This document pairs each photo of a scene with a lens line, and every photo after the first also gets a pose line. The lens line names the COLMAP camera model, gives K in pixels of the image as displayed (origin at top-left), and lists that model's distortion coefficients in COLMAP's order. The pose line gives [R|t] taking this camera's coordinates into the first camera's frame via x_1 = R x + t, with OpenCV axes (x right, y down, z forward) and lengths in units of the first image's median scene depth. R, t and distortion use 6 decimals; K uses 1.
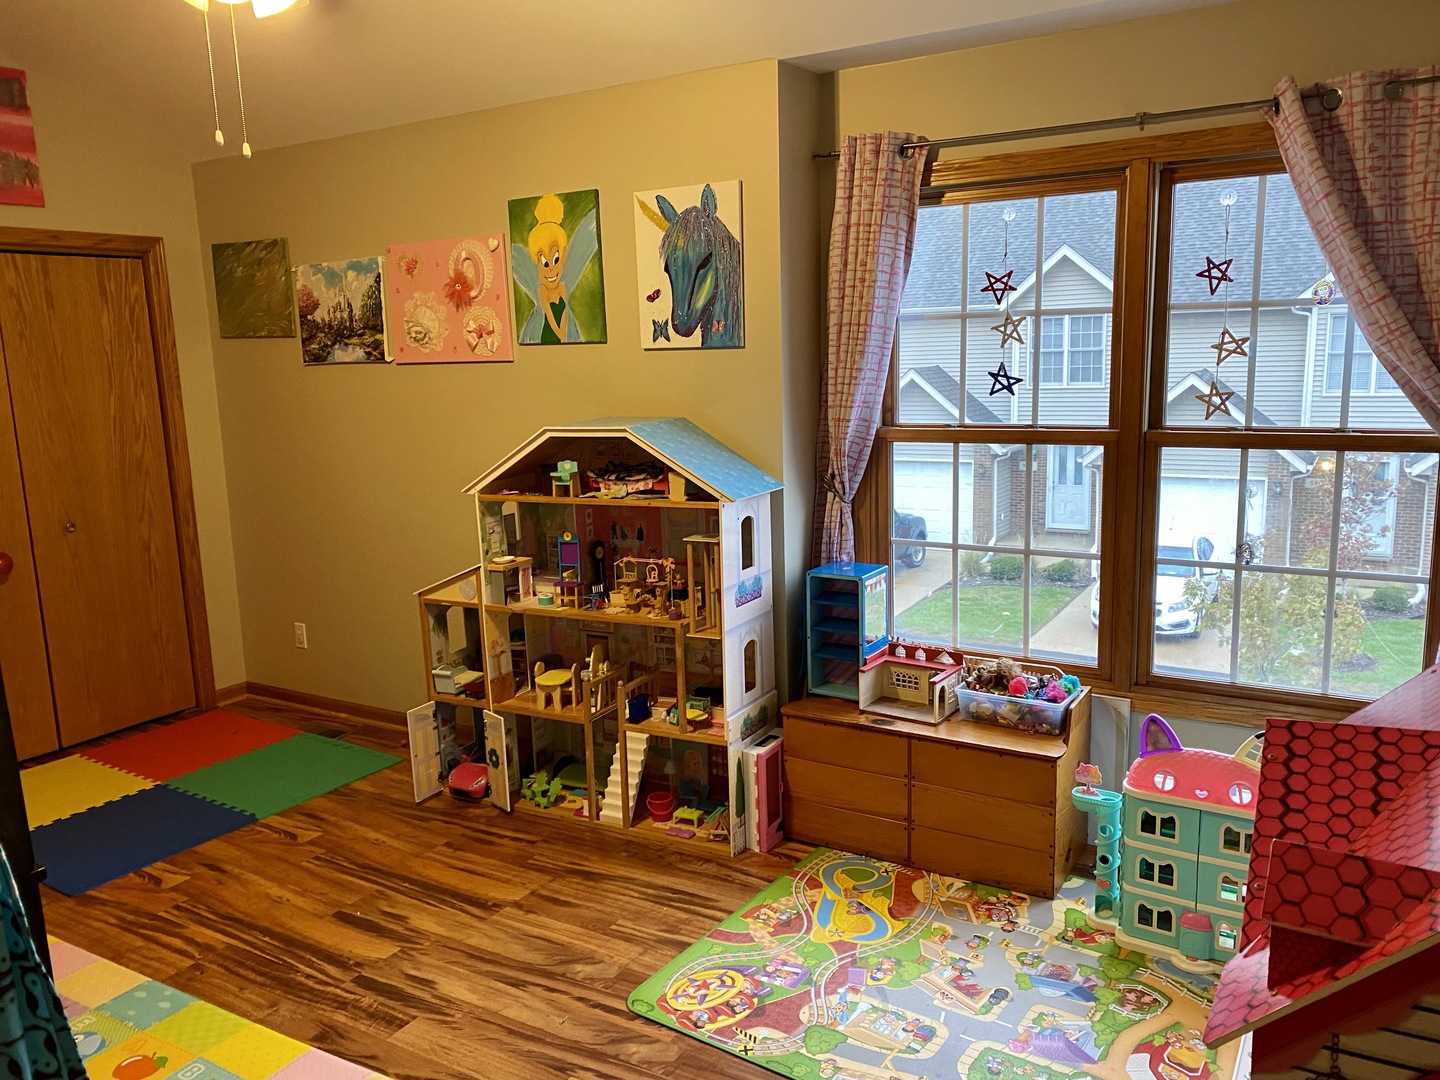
lens RADIAL K [[1113.9, 0, 730.0], [0, 1113.9, 544.3], [0, 0, 1]] dist [0.068368, -0.057877]
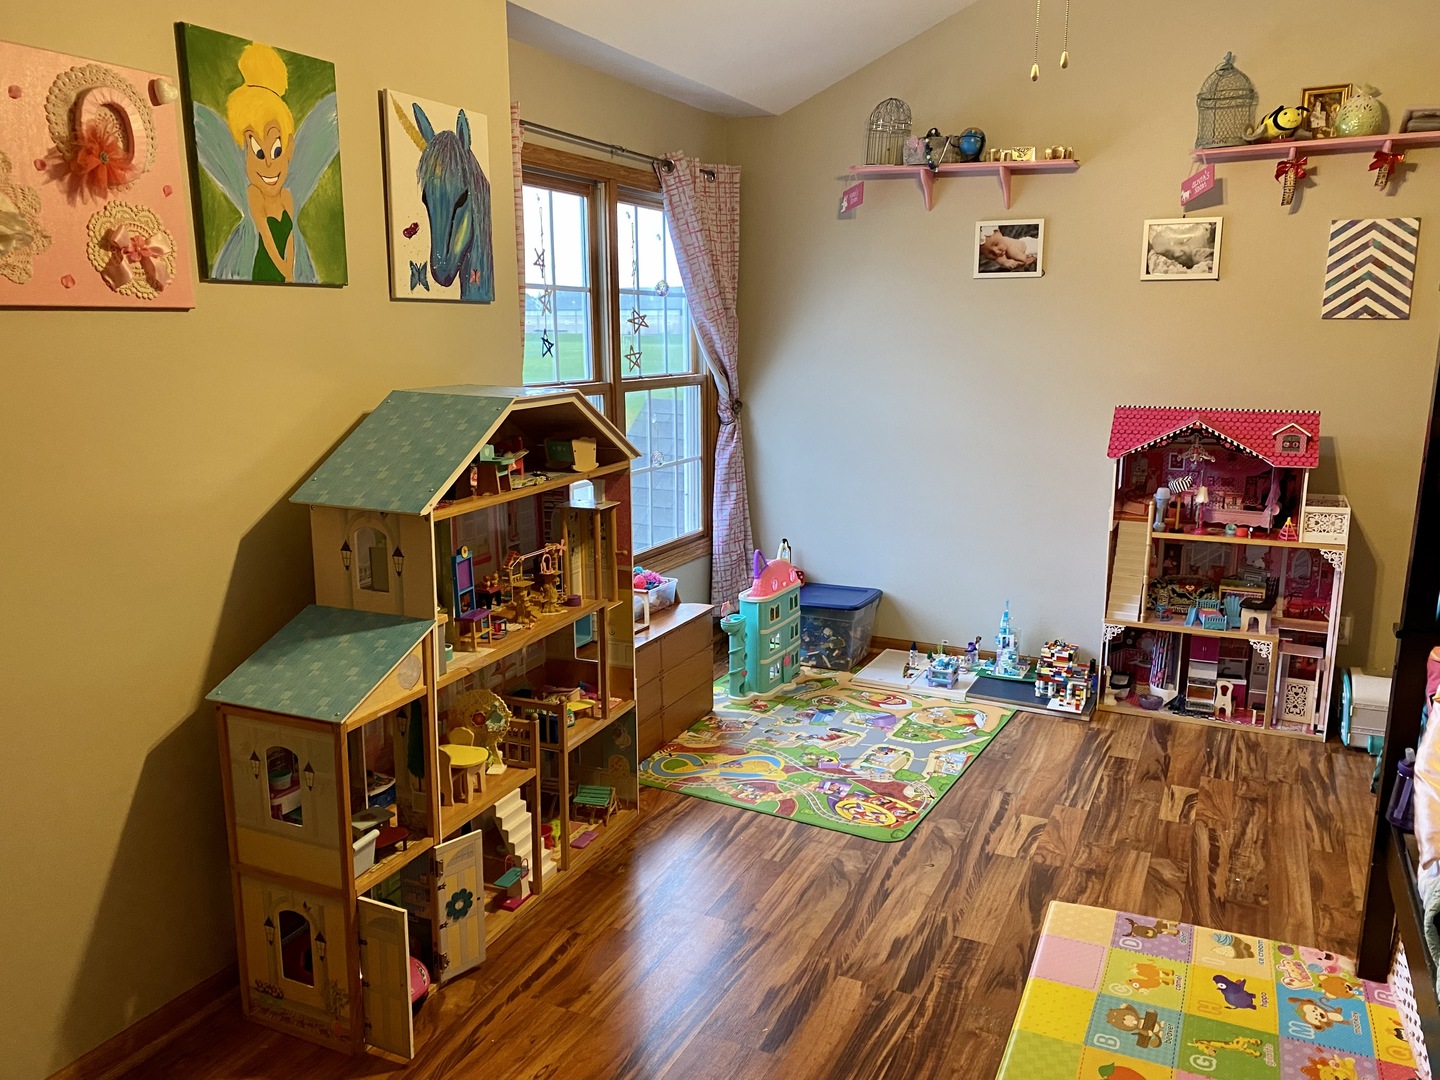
lens RADIAL K [[1113.9, 0, 723.5], [0, 1113.9, 529.2], [0, 0, 1]] dist [0.068368, -0.057877]
pose [[-0.104984, -0.146238, 0.983663, -0.965118], [0.190228, 0.967911, 0.164199, -0.117470], [-0.976110, 0.204358, -0.073797, 0.963498]]
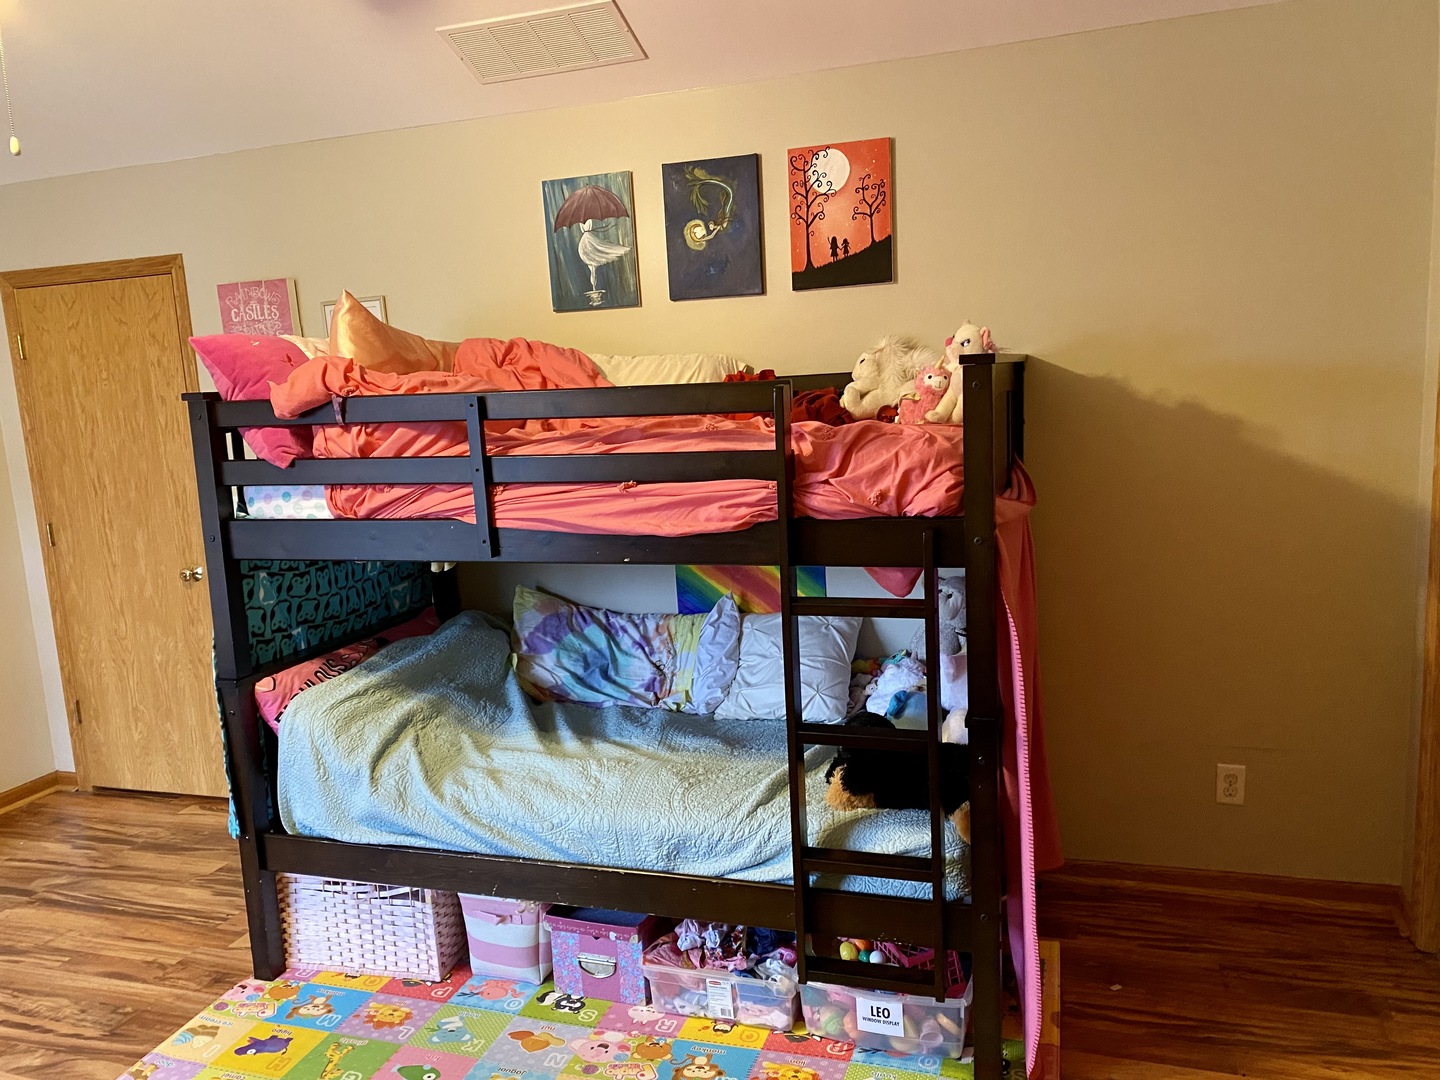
lens RADIAL K [[1113.9, 0, 720.0], [0, 1113.9, 541.0], [0, 0, 1]] dist [0.068368, -0.057877]
pose [[-0.974112, 0.120823, -0.191067, -0.515500], [0.050133, 0.939603, 0.338575, -0.223242], [0.220435, 0.320232, -0.921336, 1.332688]]
